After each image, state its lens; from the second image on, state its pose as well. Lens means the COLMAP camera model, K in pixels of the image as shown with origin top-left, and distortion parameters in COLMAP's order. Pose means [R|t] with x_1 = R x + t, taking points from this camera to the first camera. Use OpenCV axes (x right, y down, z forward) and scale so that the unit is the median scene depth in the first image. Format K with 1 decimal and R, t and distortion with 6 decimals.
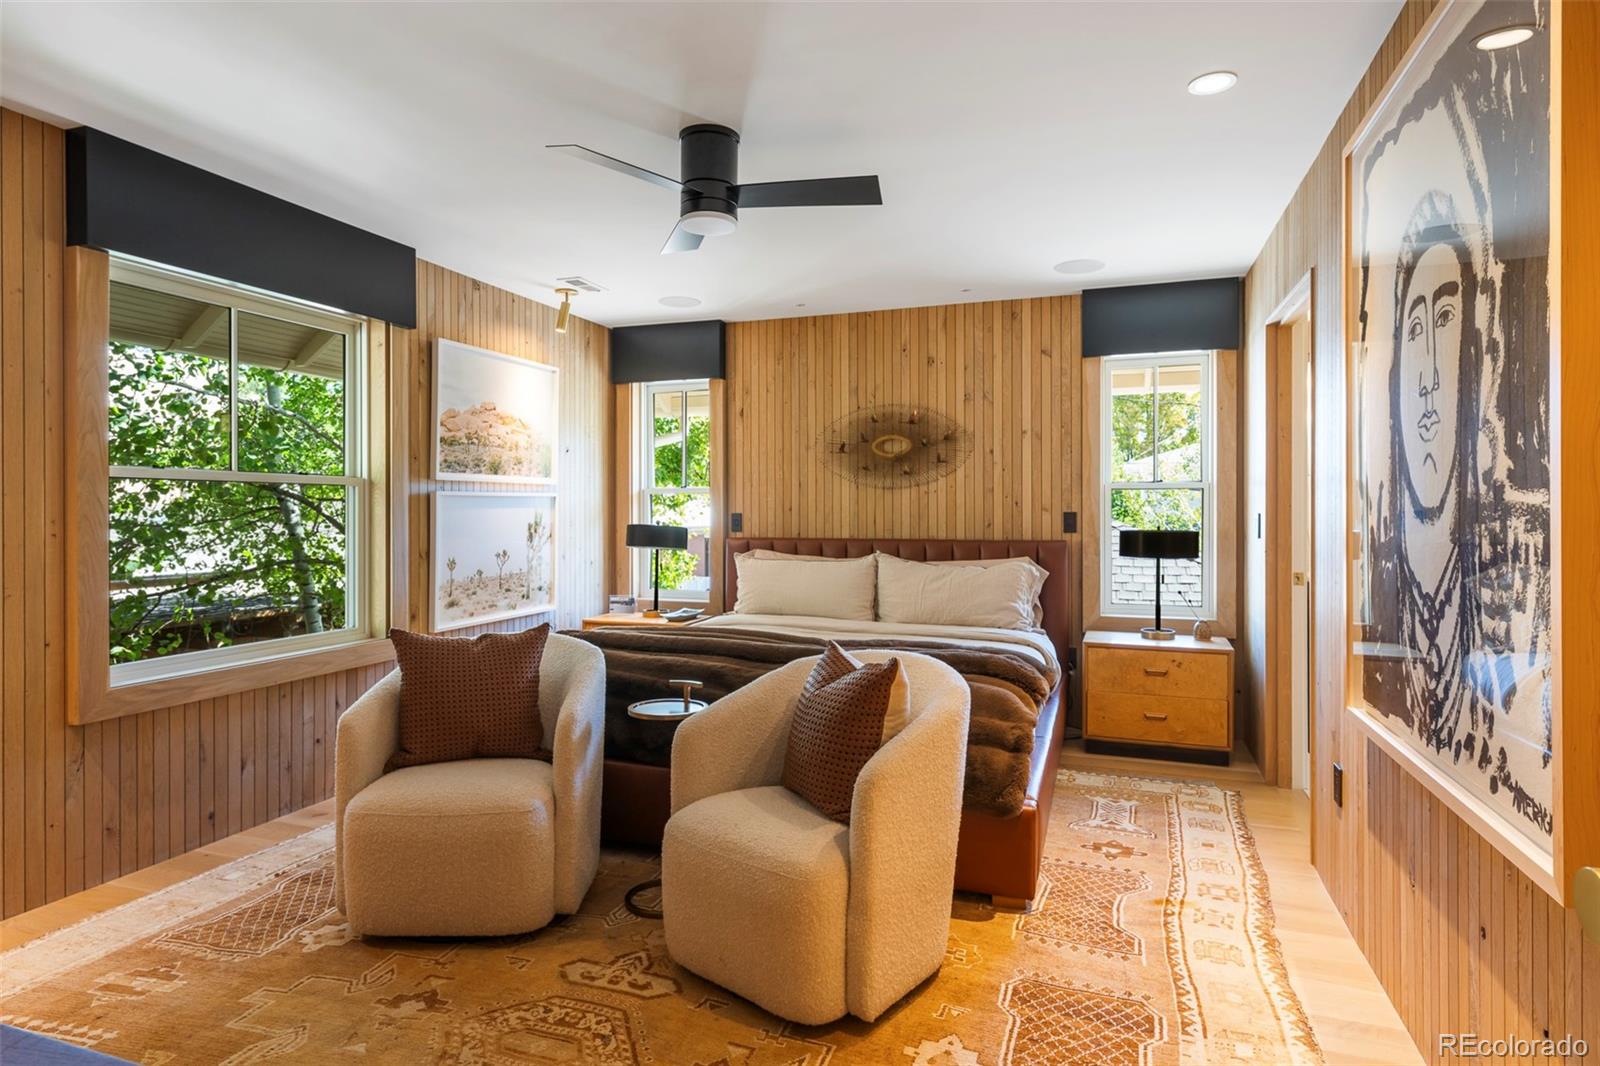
lens RADIAL K [[908.6, 0, 784.7], [0, 908.6, 508.8], [0, 0, 1]] dist [0.006063, 0.000435]
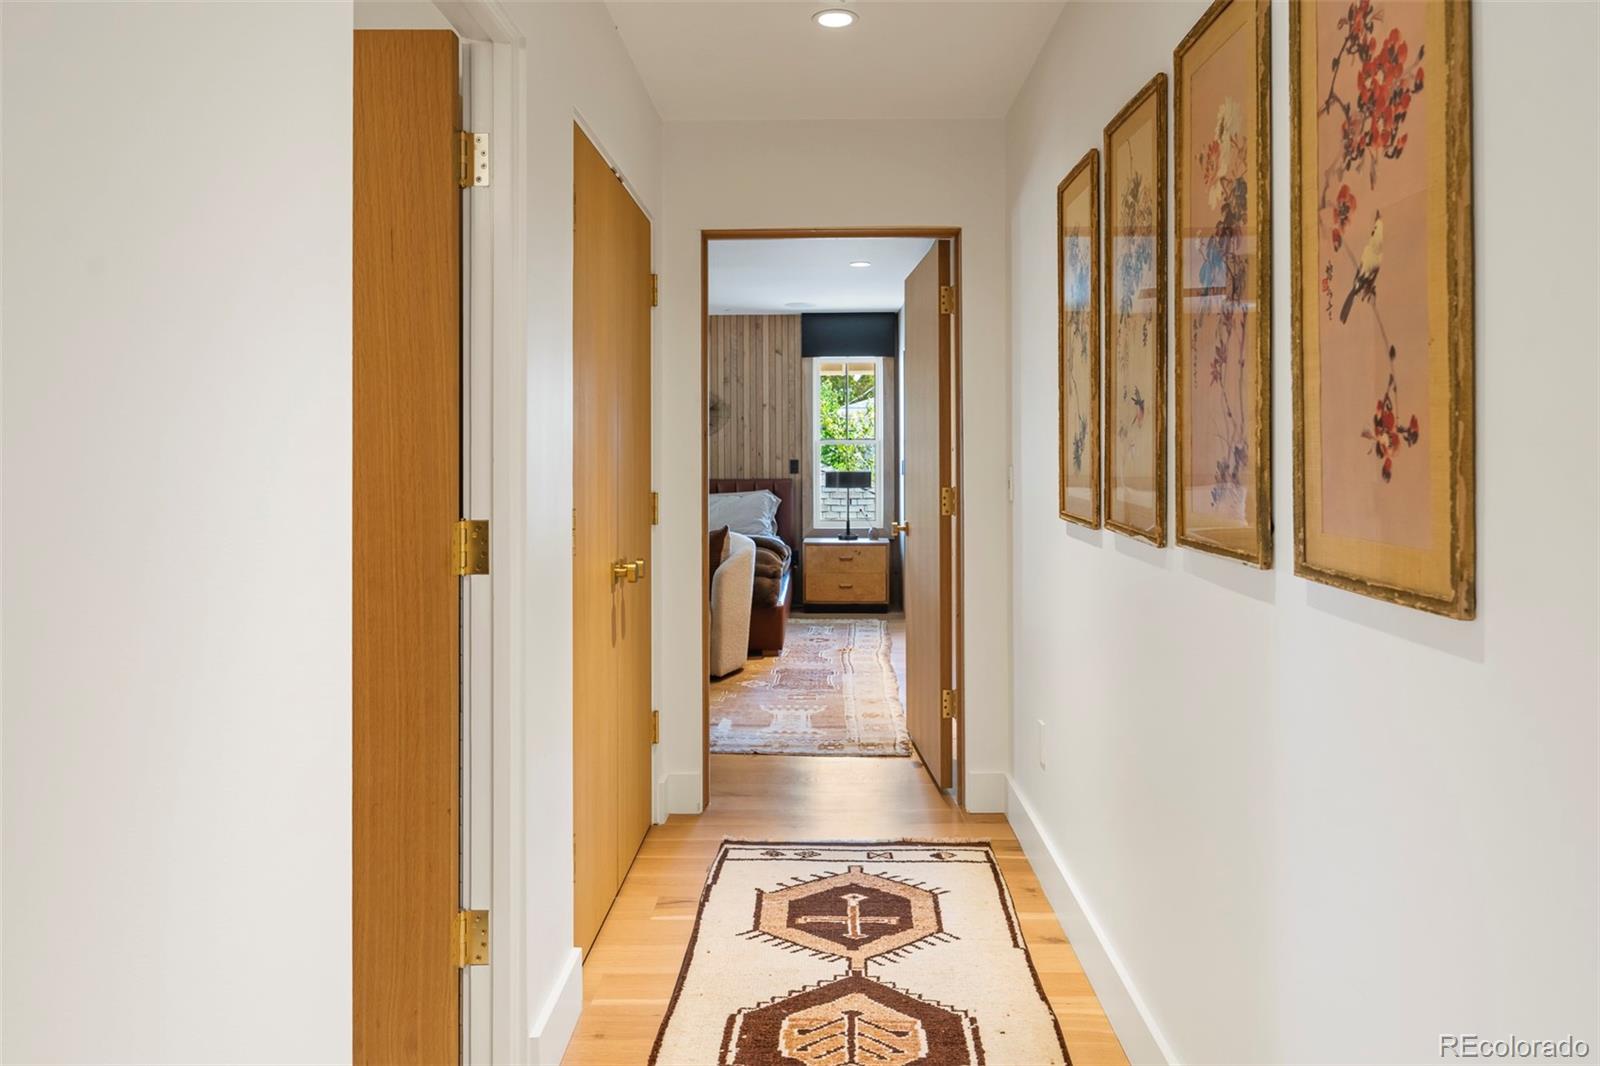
lens RADIAL K [[1107.3, 0, 798.8], [0, 1107.3, 531.5], [0, 0, 1]] dist [-0.000768, -0.000004]
pose [[0.948554, -0.022596, 0.315808, -0.264444], [0.002088, 0.997875, 0.065126, 0.002707], [-0.316608, -0.061116, 0.946586, -0.755582]]
